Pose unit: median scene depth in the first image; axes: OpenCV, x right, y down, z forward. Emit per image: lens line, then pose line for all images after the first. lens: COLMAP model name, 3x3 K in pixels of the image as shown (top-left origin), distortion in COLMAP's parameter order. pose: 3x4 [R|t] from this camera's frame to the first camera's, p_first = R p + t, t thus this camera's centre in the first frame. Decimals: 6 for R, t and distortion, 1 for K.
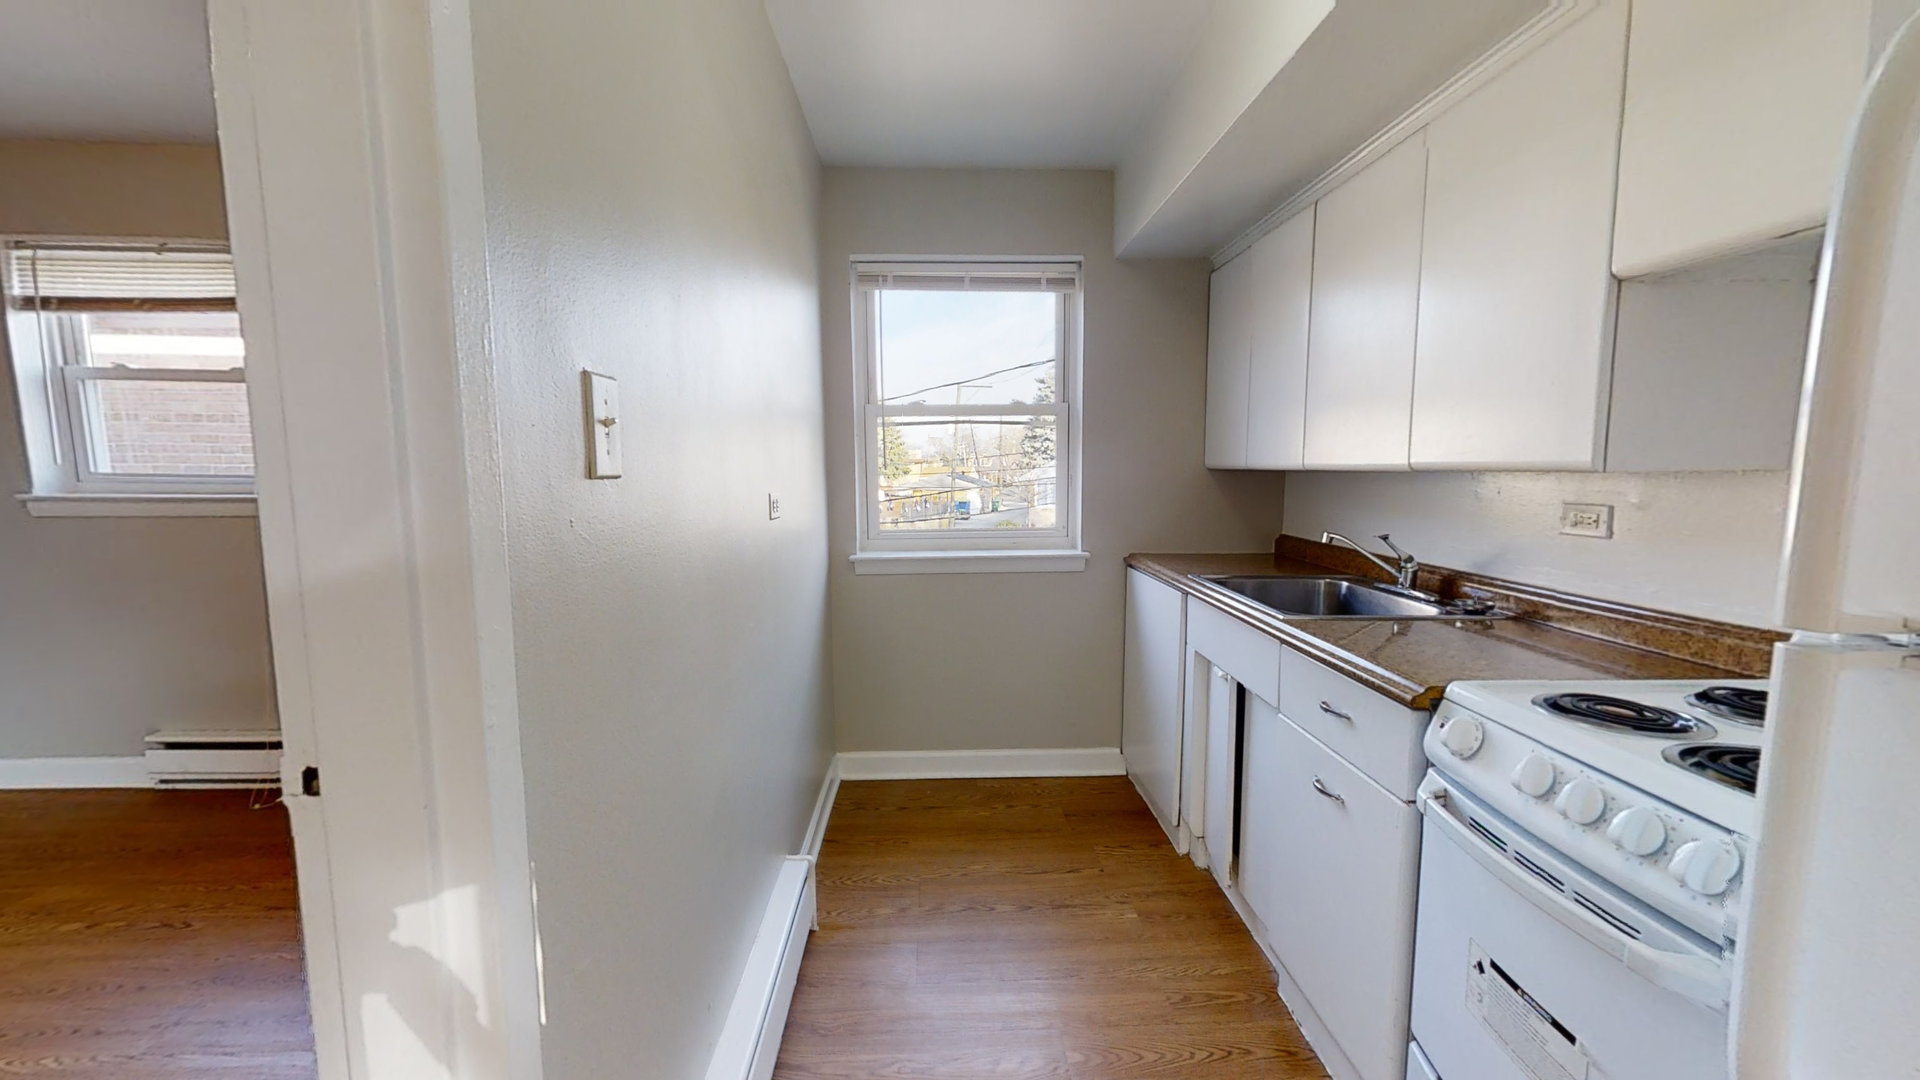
lens RADIAL K [[698.1, 0, 960.0], [0, 698.1, 540.0], [0, 0, 1]] dist [0.001917, 0.000308]
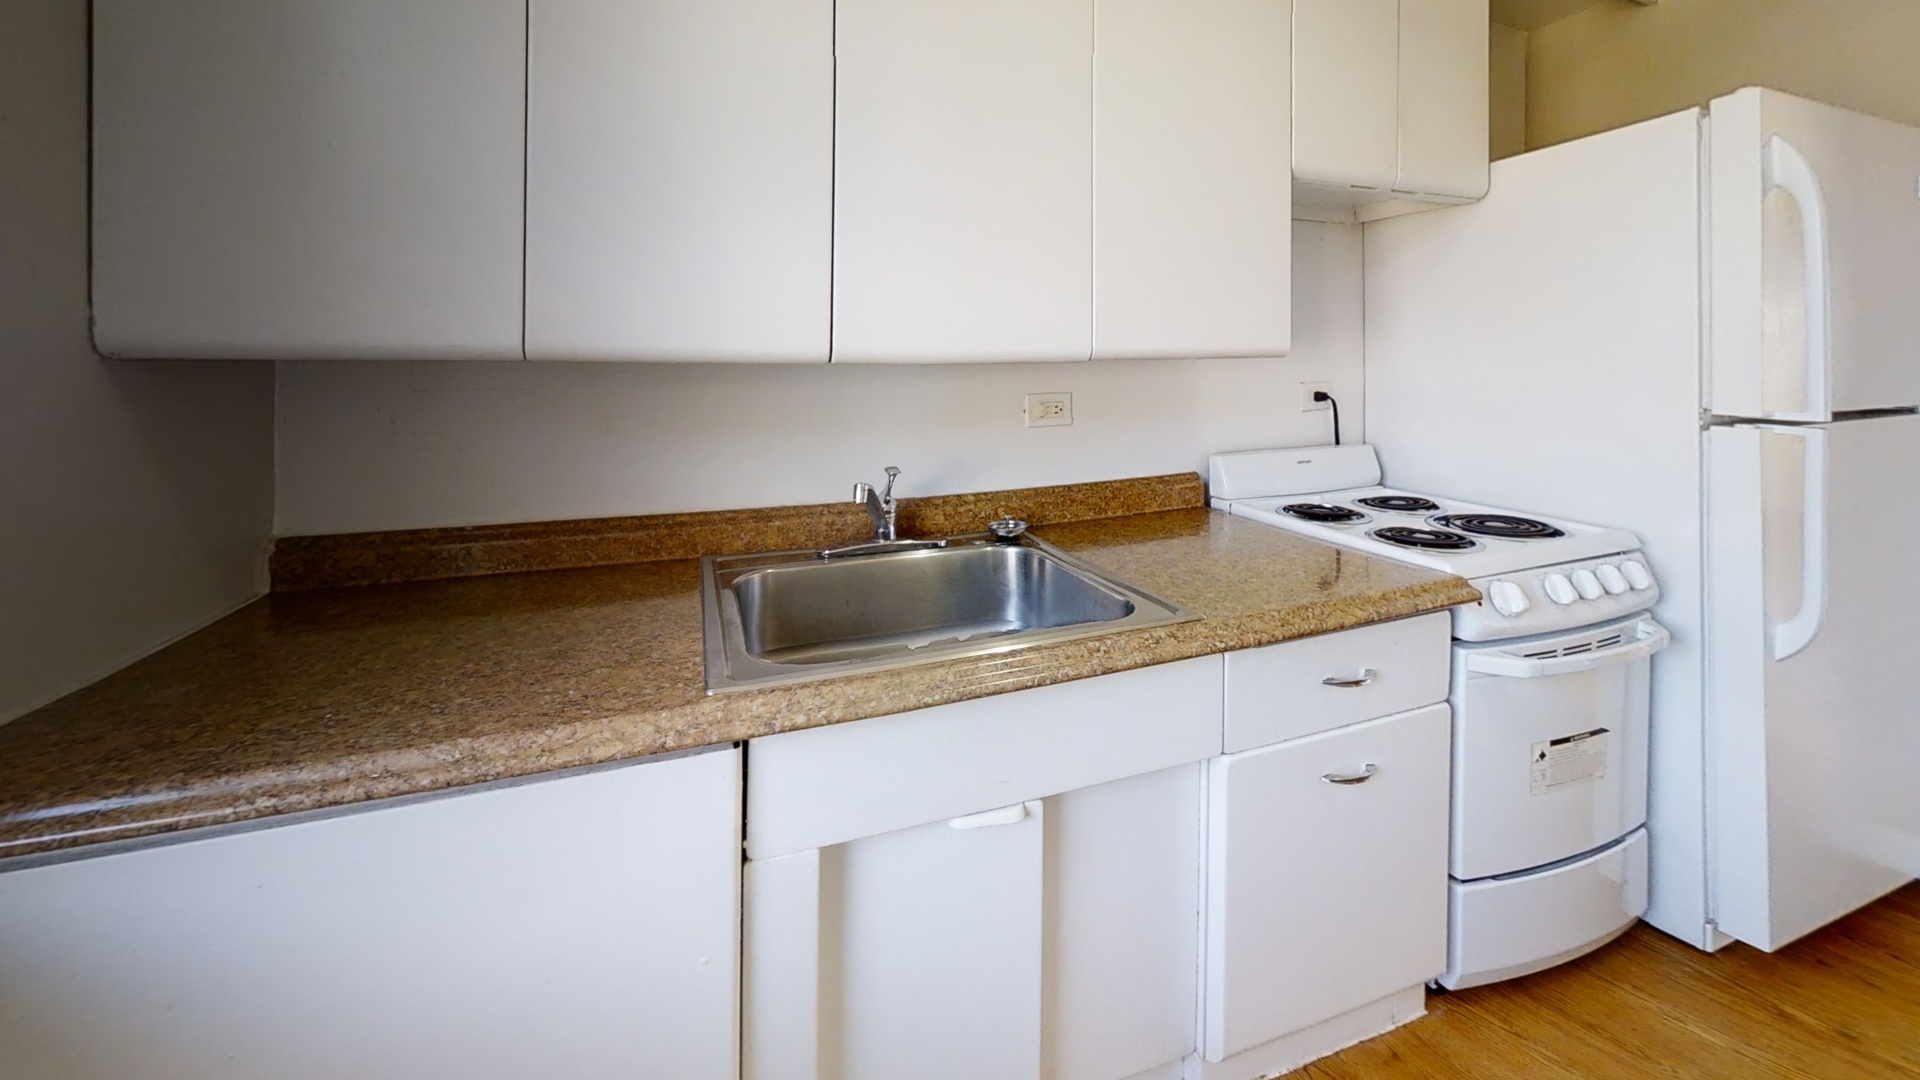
lens RADIAL K [[698.1, 0, 960.0], [0, 698.1, 540.0], [0, 0, 1]] dist [0.001917, 0.000308]
pose [[-0.335813, -0.228855, 0.913704, 0.010181], [0.102596, 0.955377, 0.277000, -0.101136], [-0.936325, 0.186762, -0.297348, 1.063221]]
